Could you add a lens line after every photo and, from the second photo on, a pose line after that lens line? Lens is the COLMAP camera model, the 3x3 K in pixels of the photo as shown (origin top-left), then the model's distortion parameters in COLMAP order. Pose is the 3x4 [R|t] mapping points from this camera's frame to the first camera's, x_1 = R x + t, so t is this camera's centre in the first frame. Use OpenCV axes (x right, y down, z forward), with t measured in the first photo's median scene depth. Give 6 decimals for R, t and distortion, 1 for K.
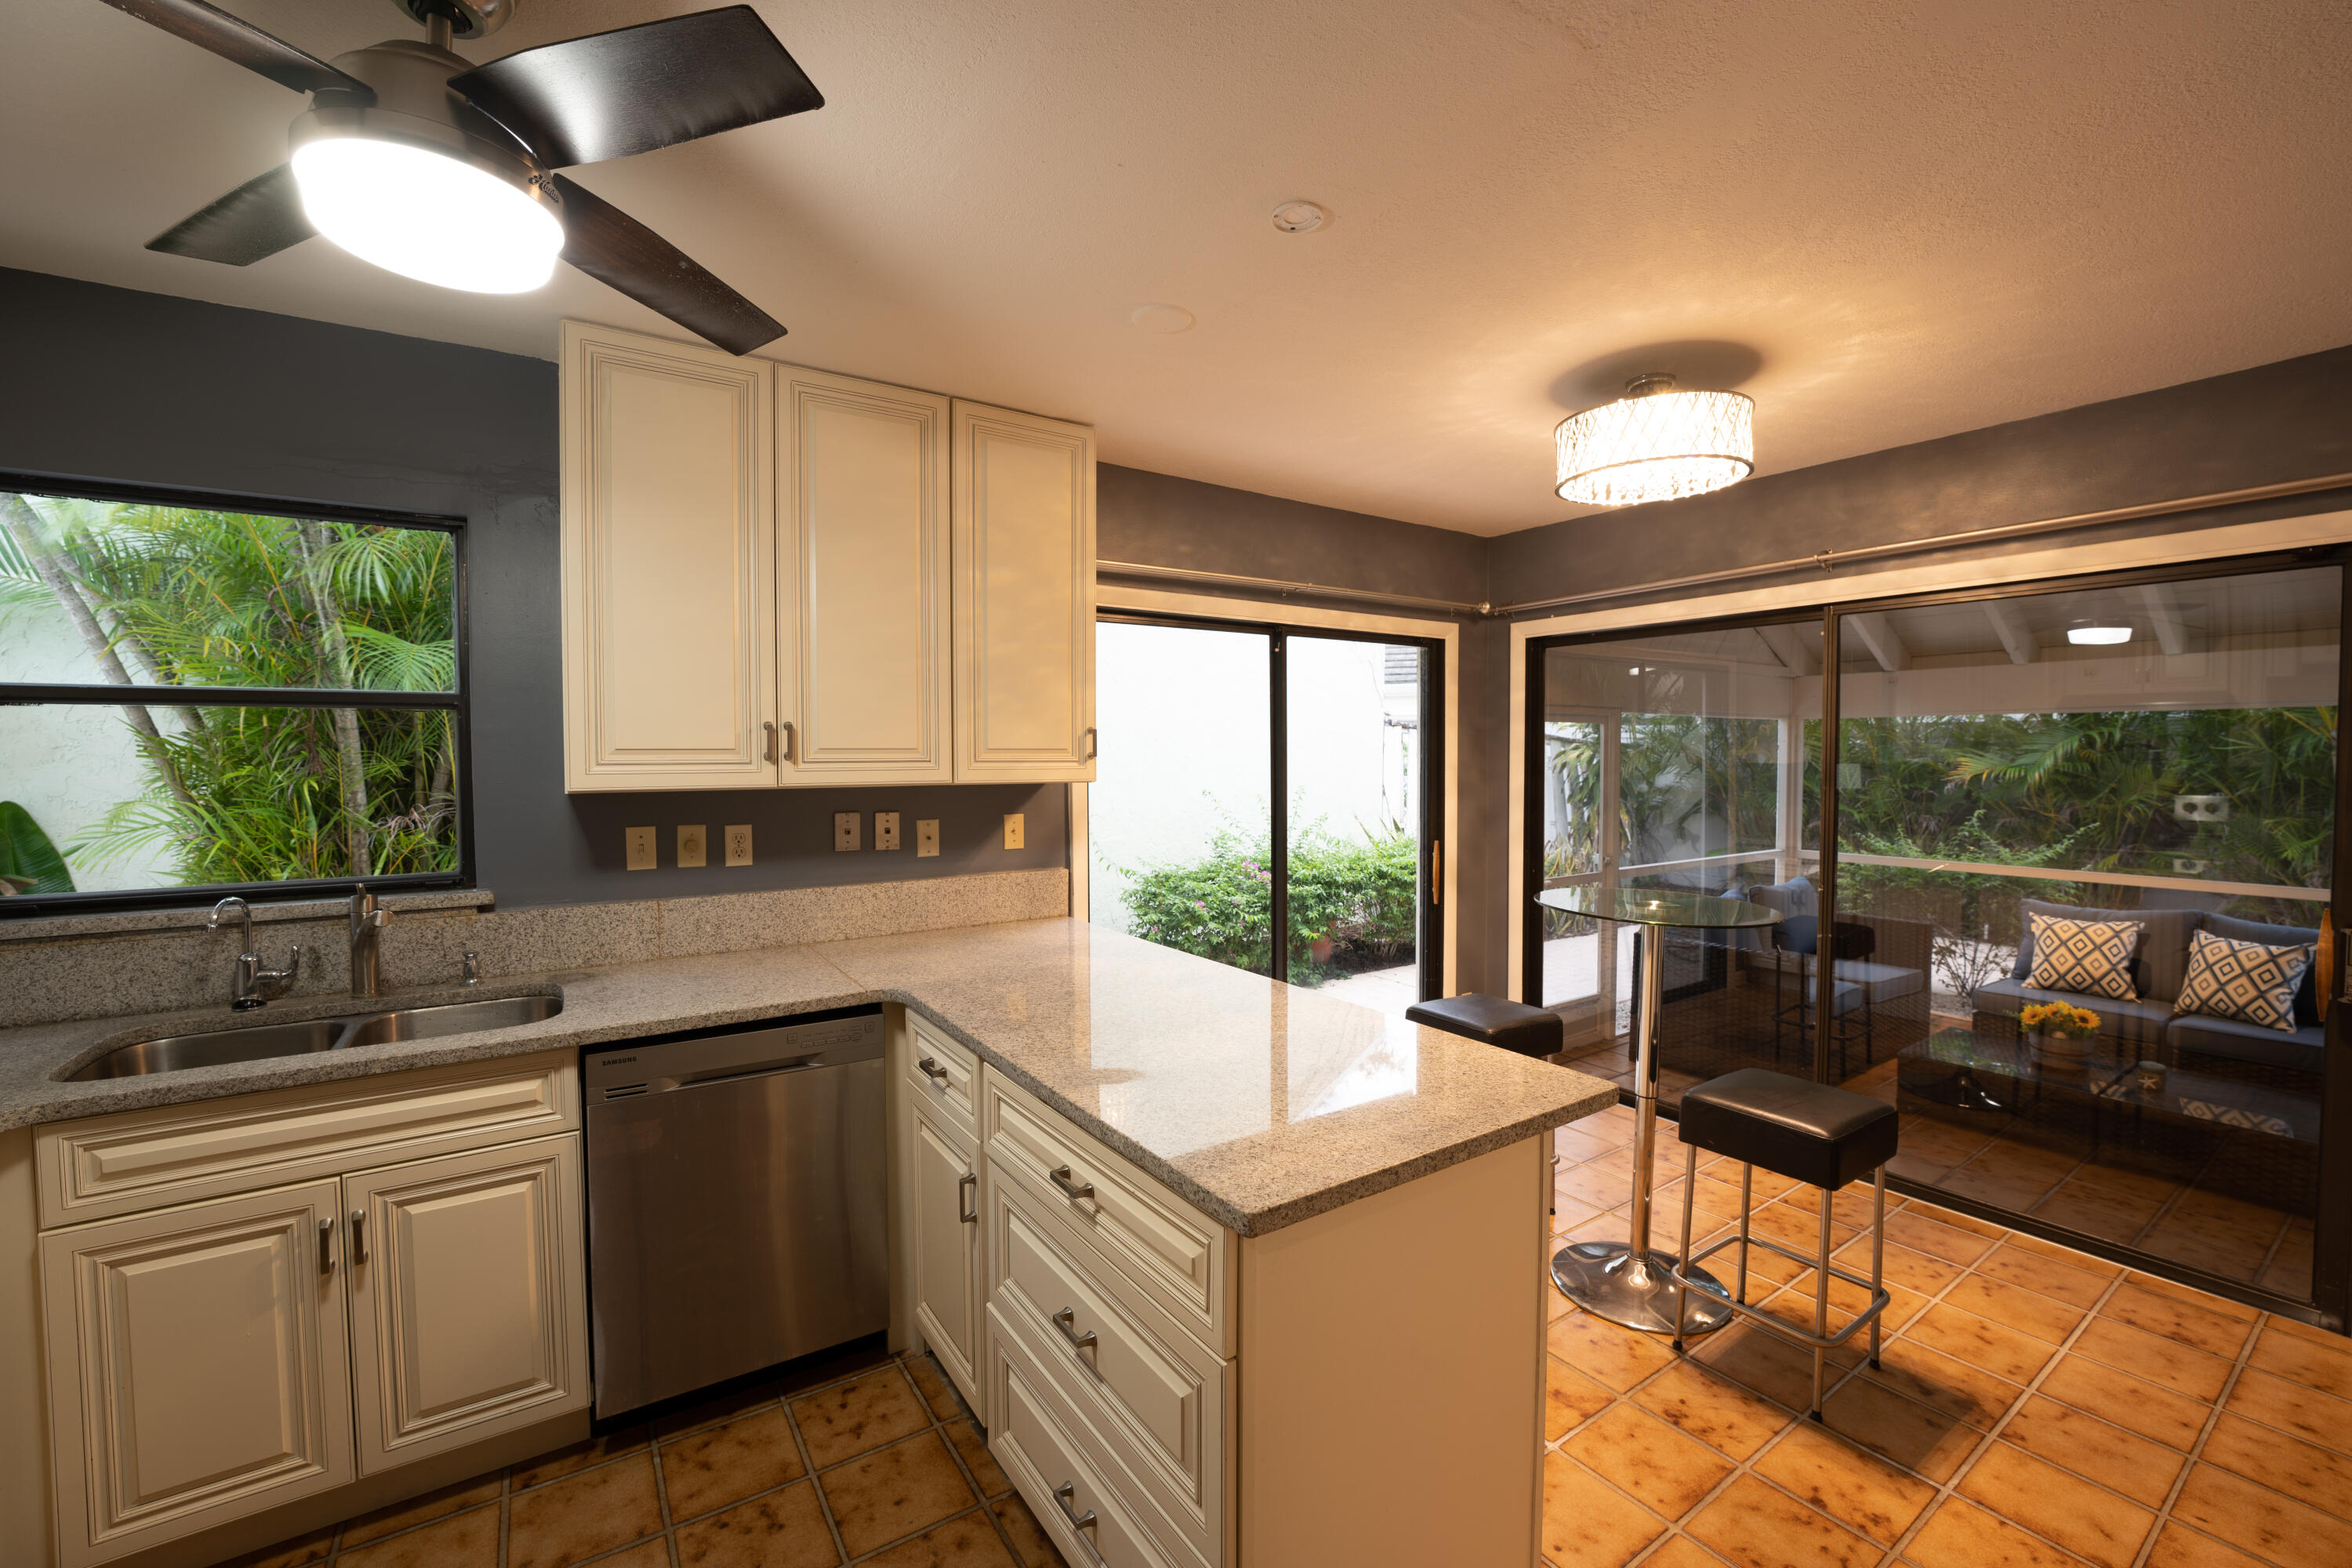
lens RADIAL K [[962.3, 0, 1169.7], [0, 962.3, 782.8], [0, 0, 1]] dist [-0.030331, 0.004636]
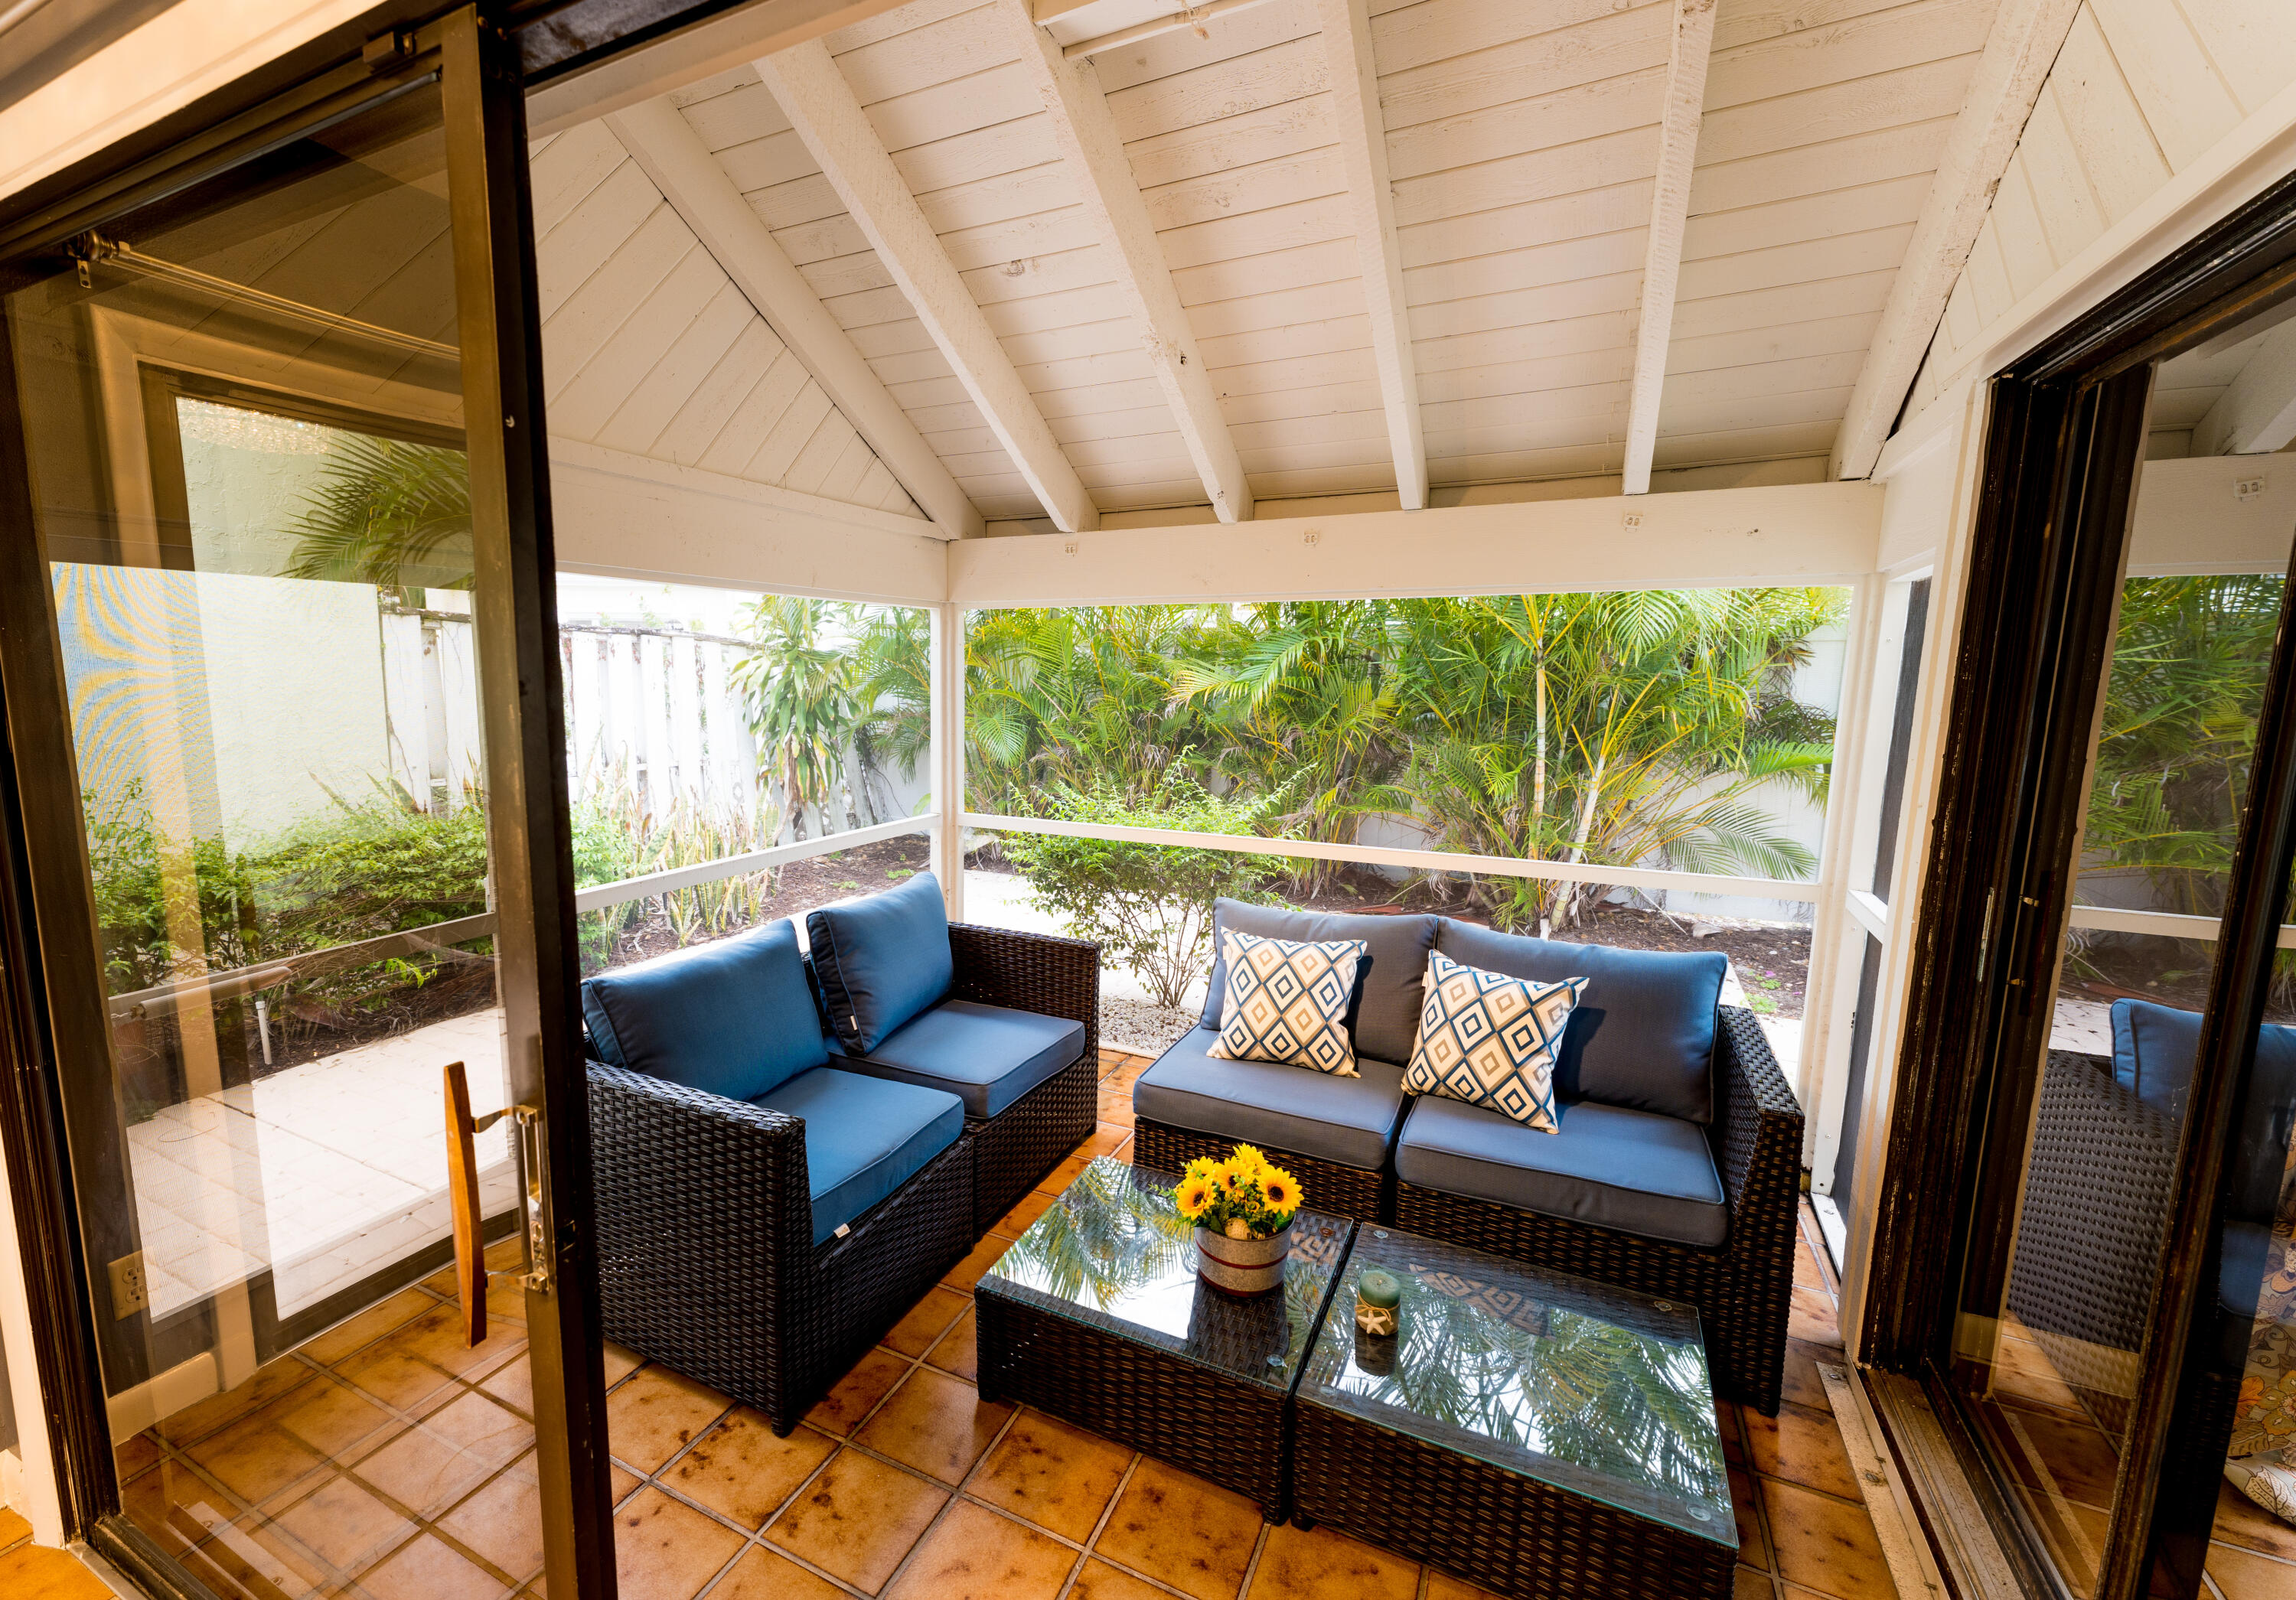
lens RADIAL K [[1015.3, 0, 1010.5], [0, 1015.3, 815.4], [0, 0, 1]] dist [-0.002423, -0.000094]
pose [[0.886555, -0.061461, 0.458522, 0.608361], [0.008773, 0.993191, 0.116167, -0.013646], [-0.462539, -0.098966, 0.881058, 0.602834]]
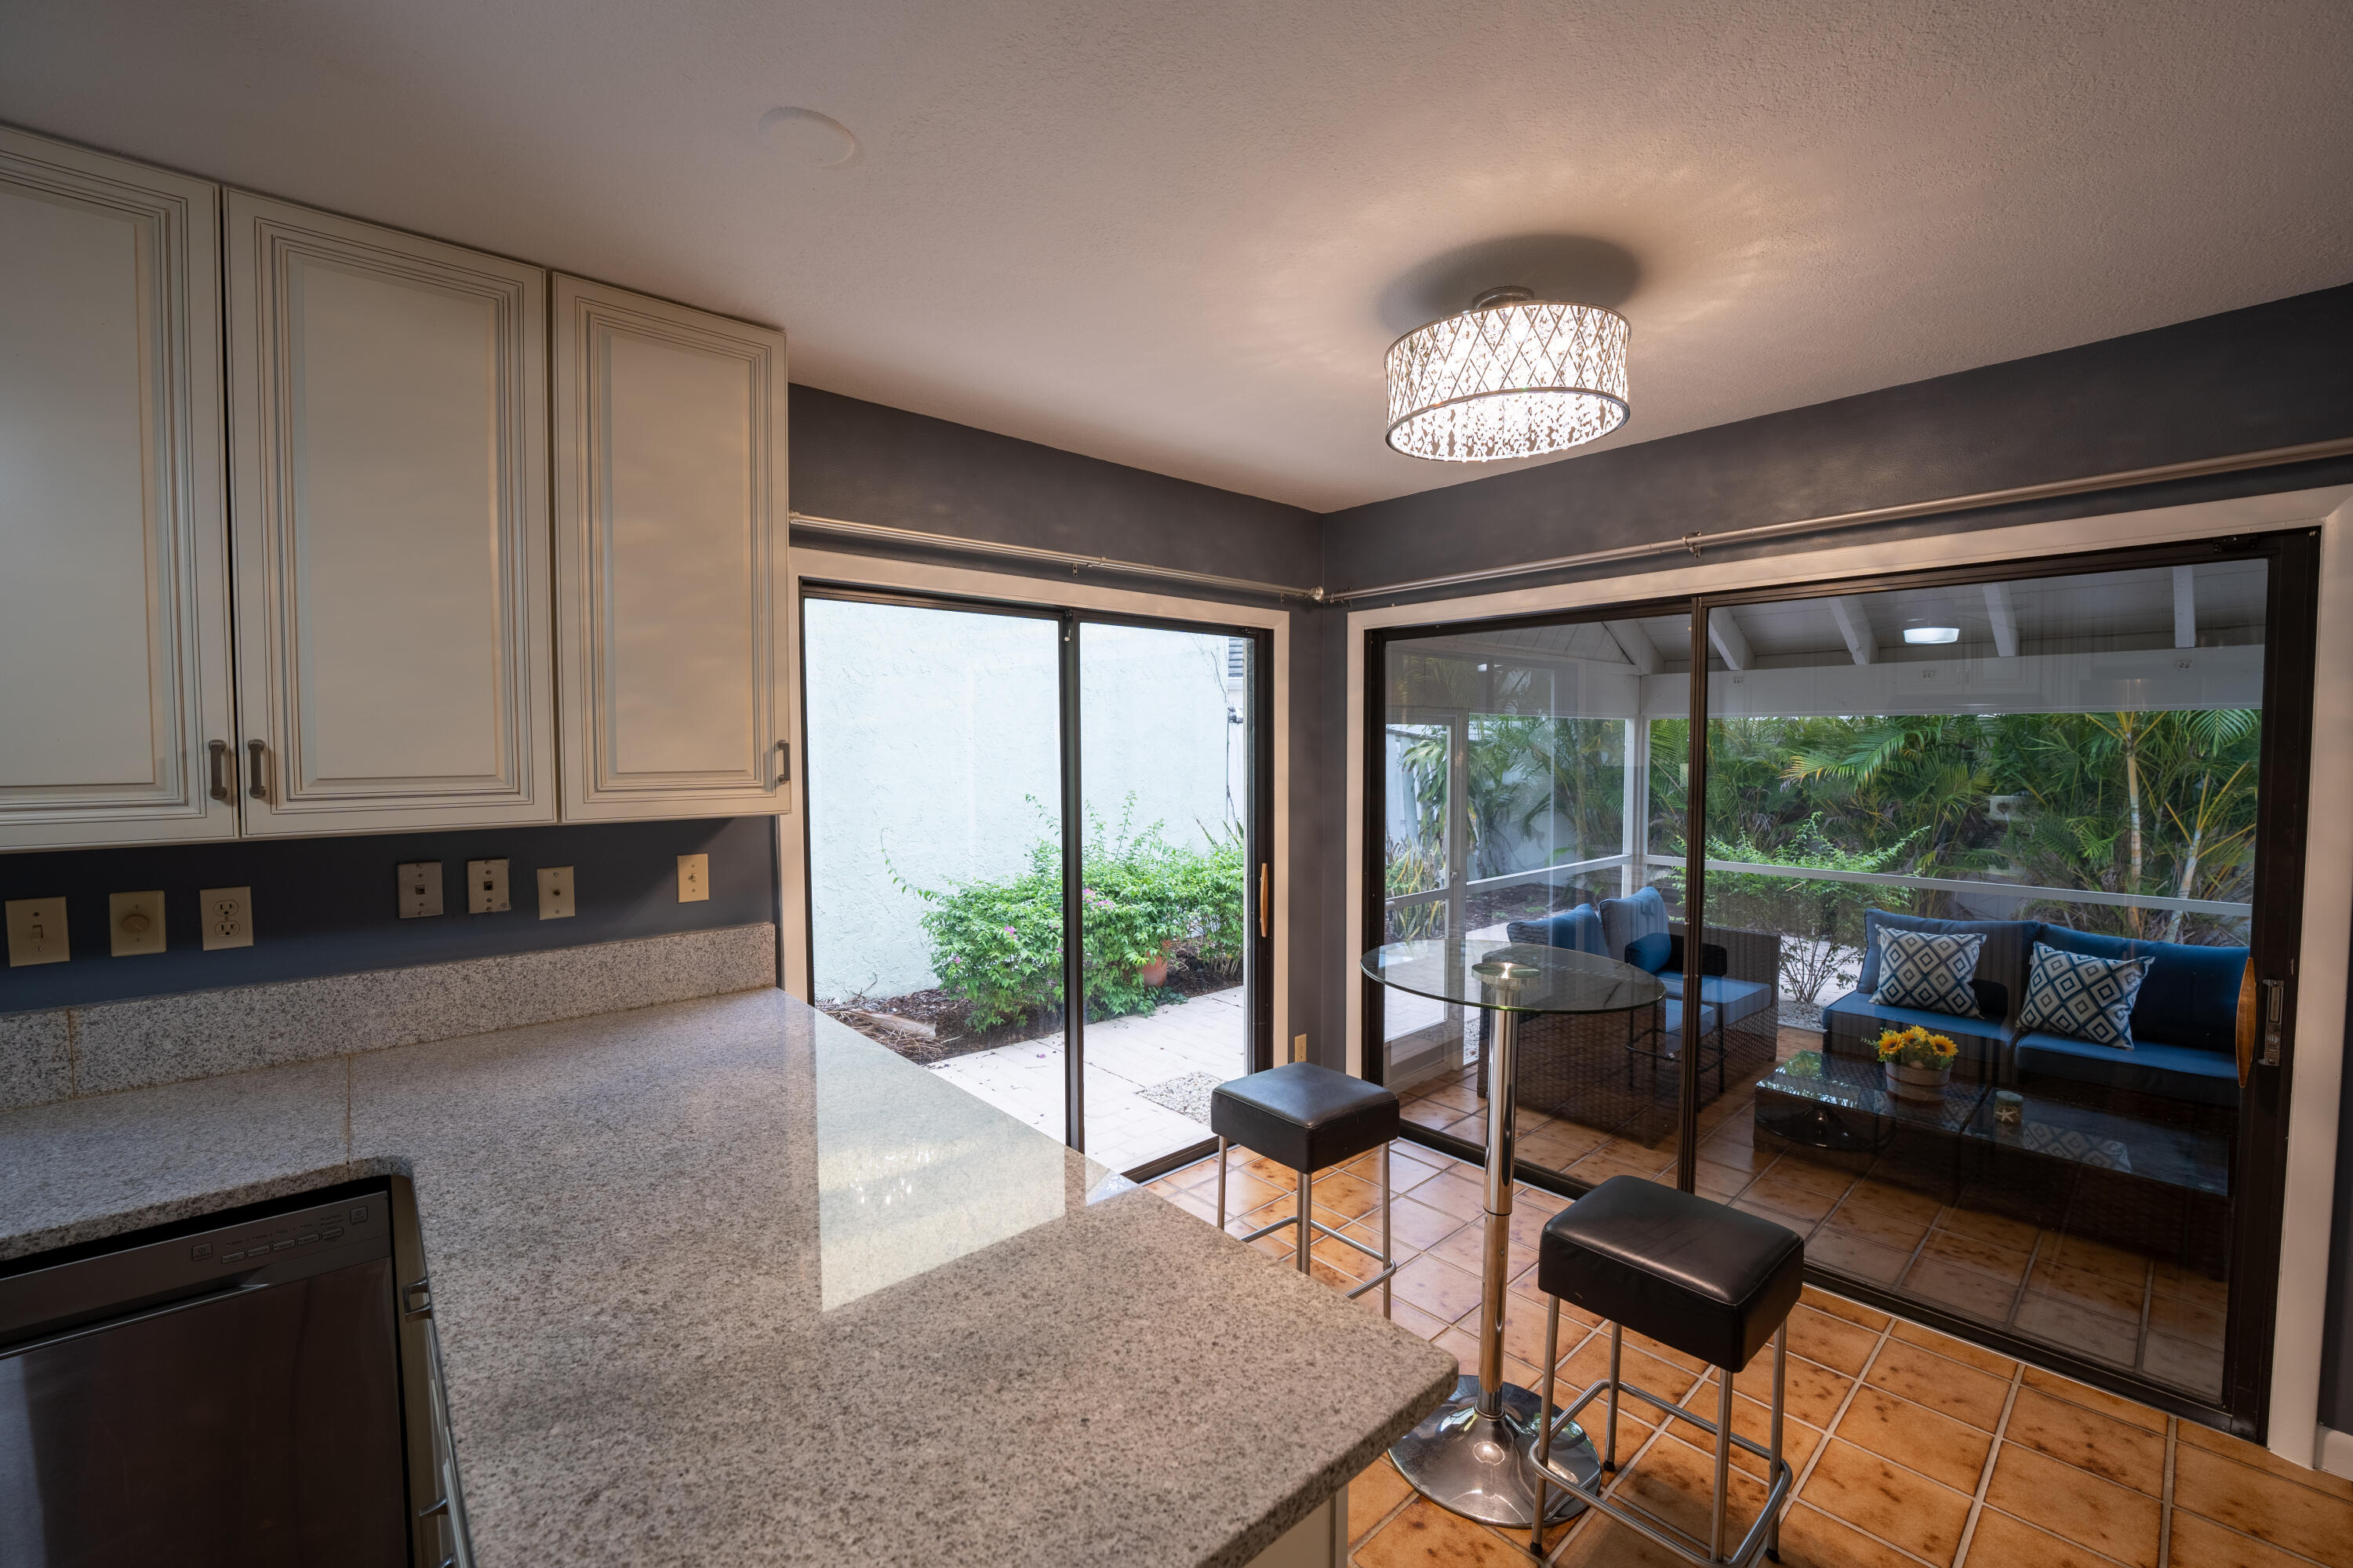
lens RADIAL K [[962.7, 0, 1172.9], [0, 962.7, 783.0], [0, 0, 1]] dist [-0.030331, 0.004636]
pose [[0.990129, -0.005749, 0.140039, 0.085660], [0.004220, 0.999928, 0.011210, -0.024751], [-0.140094, -0.010508, 0.990083, 0.176794]]
